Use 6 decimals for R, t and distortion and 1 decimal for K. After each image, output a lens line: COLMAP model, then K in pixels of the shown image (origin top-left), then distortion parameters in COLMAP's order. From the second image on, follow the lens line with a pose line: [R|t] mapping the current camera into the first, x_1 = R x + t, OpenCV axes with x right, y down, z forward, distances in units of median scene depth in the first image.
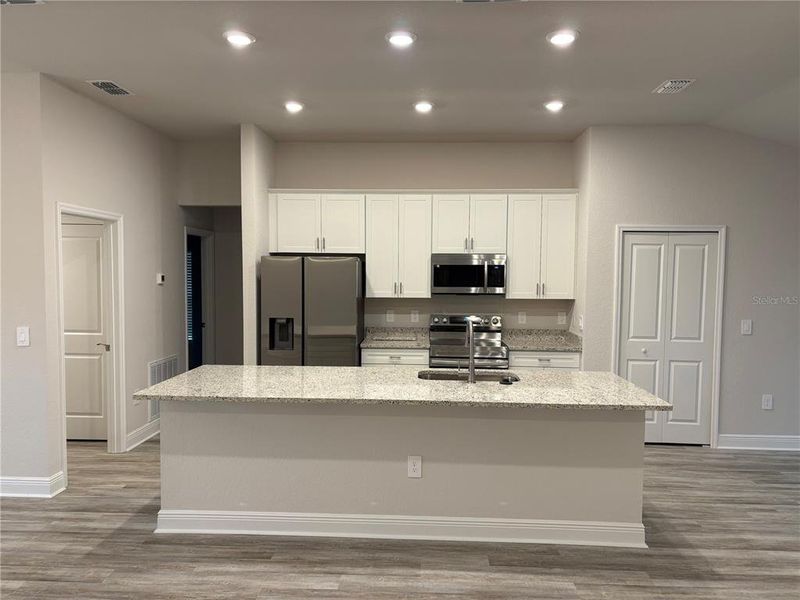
lens RADIAL K [[617.8, 0, 390.8], [0, 617.8, 285.4], [0, 0, 1]] dist [0.049871, -0.043541]
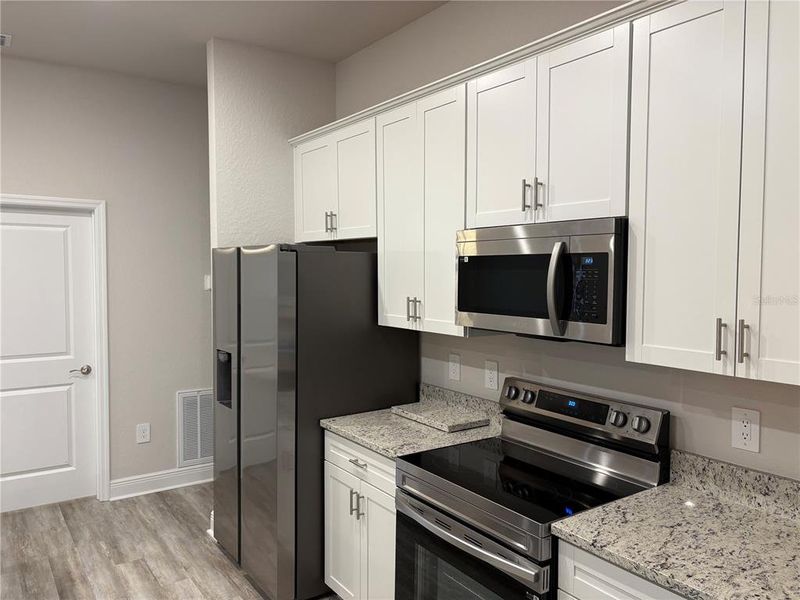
lens RADIAL K [[612.6, 0, 404.5], [0, 612.6, 283.4], [0, 0, 1]] dist [0.051294, -0.057267]
pose [[0.596874, 0.012288, -0.802241, 0.454806], [-0.016066, 0.999865, 0.003362, -0.020390], [0.802174, 0.010882, 0.596991, 0.894214]]
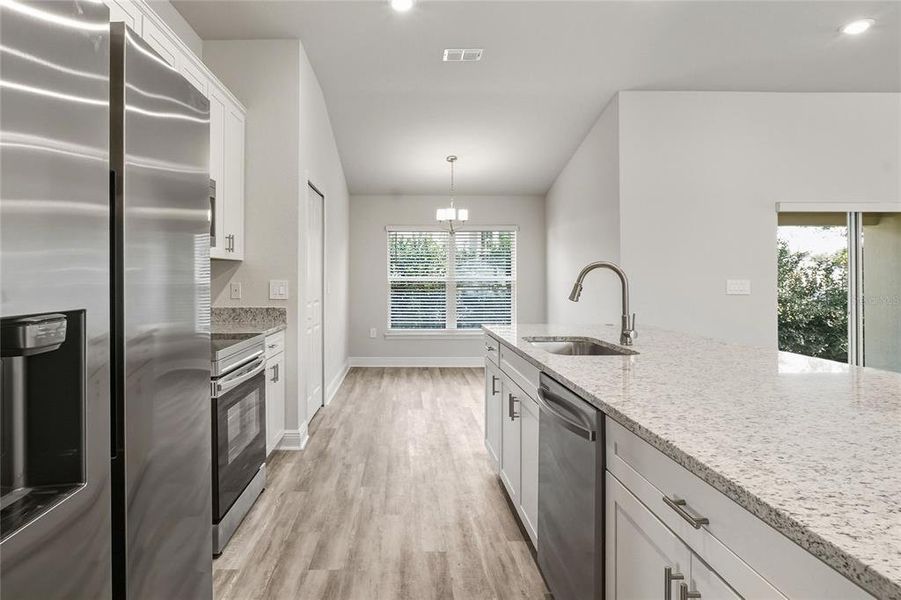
lens RADIAL K [[506.4, 0, 421.1], [0, 506.4, 269.6], [0, 0, 1]] dist [-0.007549, -0.000608]
pose [[-0.071140, 0.003528, 0.997460, -0.373428], [0.025996, 0.999661, -0.001682, 0.048455], [-0.997128, 0.025811, -0.071208, 1.027265]]
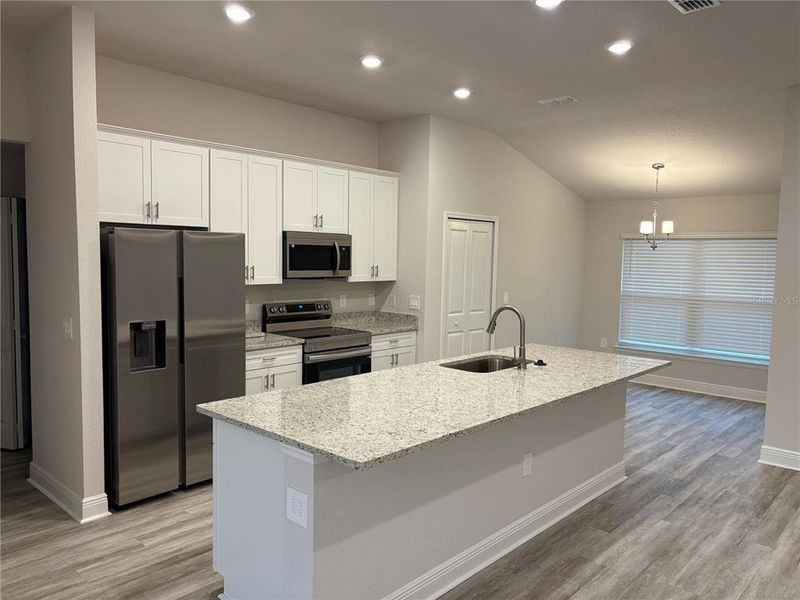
lens RADIAL K [[612.6, 0, 413.9], [0, 612.6, 295.5], [0, 0, 1]] dist [0.051294, -0.057267]
pose [[0.629265, -0.050341, 0.775559, -0.584765], [0.005650, 0.998170, 0.060206, -0.016555], [-0.777171, -0.033503, 0.628397, 0.414510]]
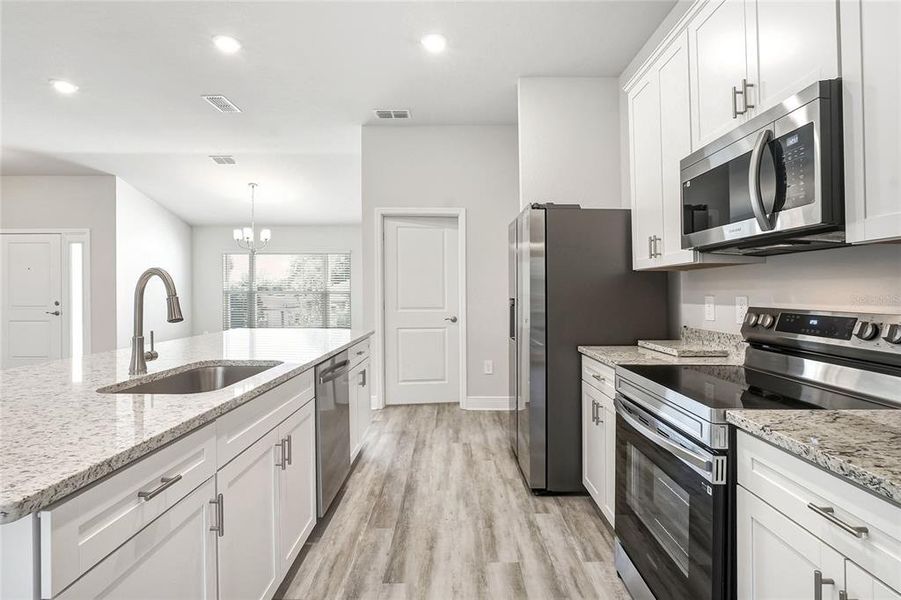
lens RADIAL K [[455.0, 0, 444.3], [0, 455.0, 273.3], [0, 0, 1]] dist [-0.028007, 0.004977]
pose [[0.009185, -0.050886, -0.998662, 0.462629], [-0.028329, 0.998290, -0.051127, 0.060821], [0.999556, 0.028760, 0.007728, 1.020693]]
